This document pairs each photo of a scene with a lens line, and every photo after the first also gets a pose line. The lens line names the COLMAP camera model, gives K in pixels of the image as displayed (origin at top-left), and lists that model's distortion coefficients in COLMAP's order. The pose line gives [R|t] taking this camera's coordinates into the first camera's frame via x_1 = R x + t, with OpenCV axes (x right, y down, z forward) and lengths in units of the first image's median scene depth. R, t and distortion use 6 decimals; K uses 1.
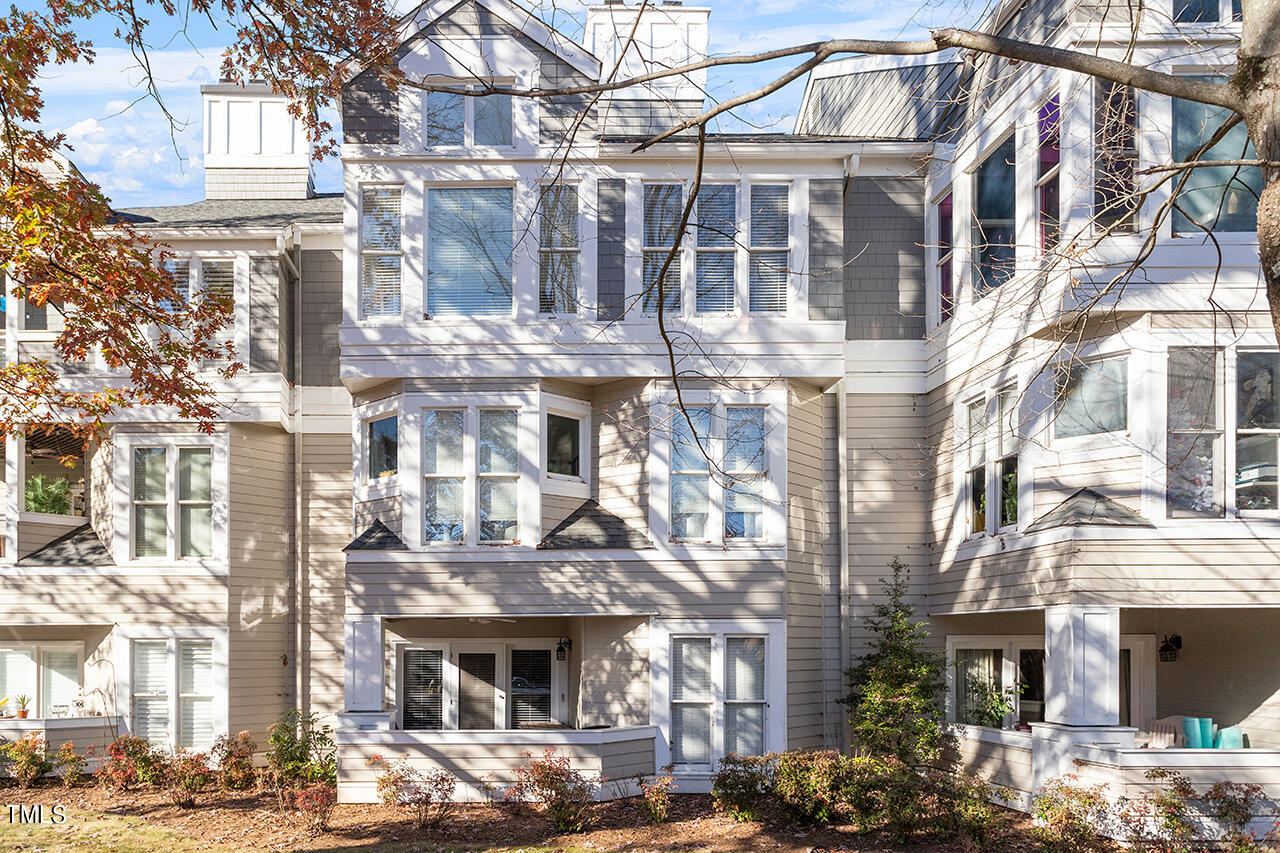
lens RADIAL K [[855.7, 0, 606.1], [0, 855.7, 472.2], [0, 0, 1]] dist [-0.001987, 0.002055]
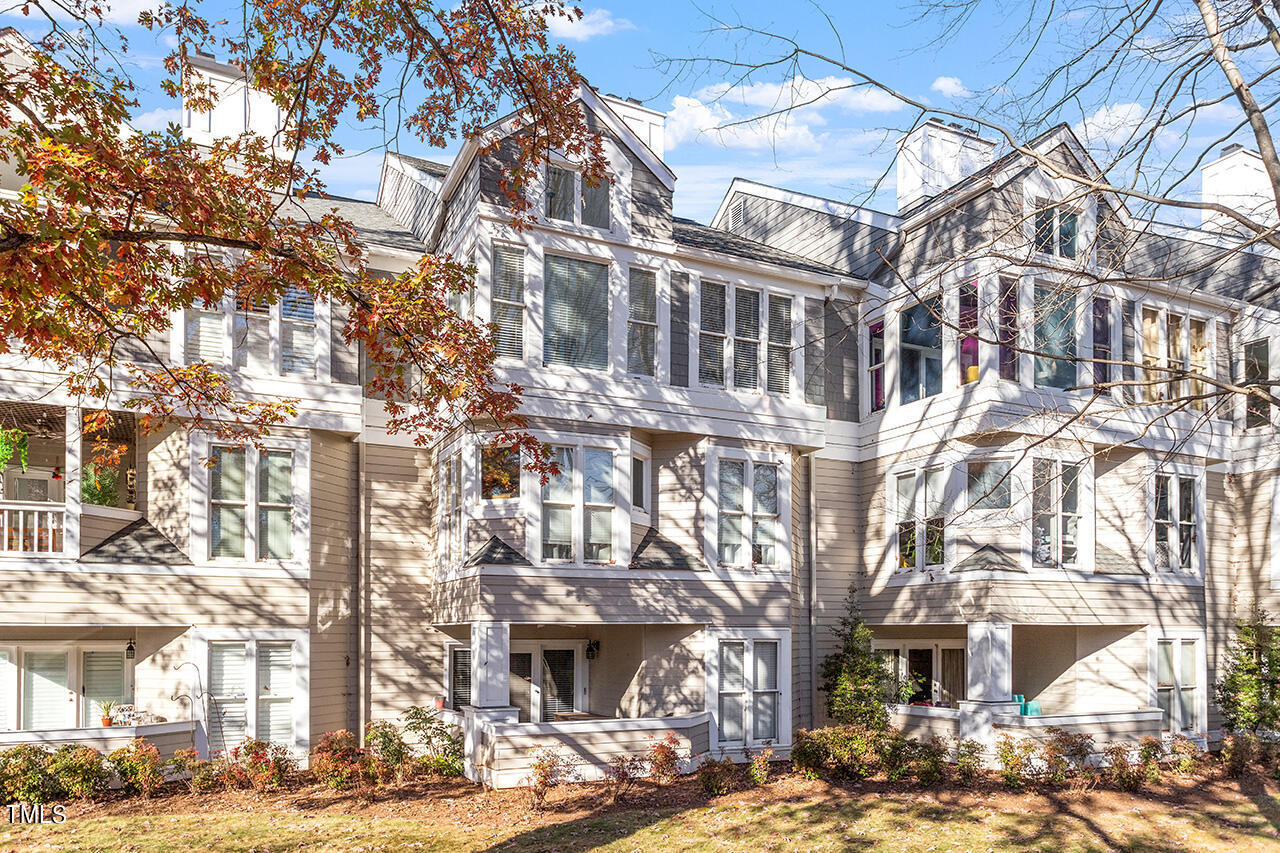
lens RADIAL K [[832.3, 0, 639.0], [0, 832.3, 426.5], [0, 0, 1]] dist [-0.000791, 0.000938]
pose [[0.907856, 0.106156, 0.405620, -0.533368], [-0.088962, 0.994161, -0.061069, -0.038362], [-0.409735, 0.019357, 0.911999, -0.089531]]
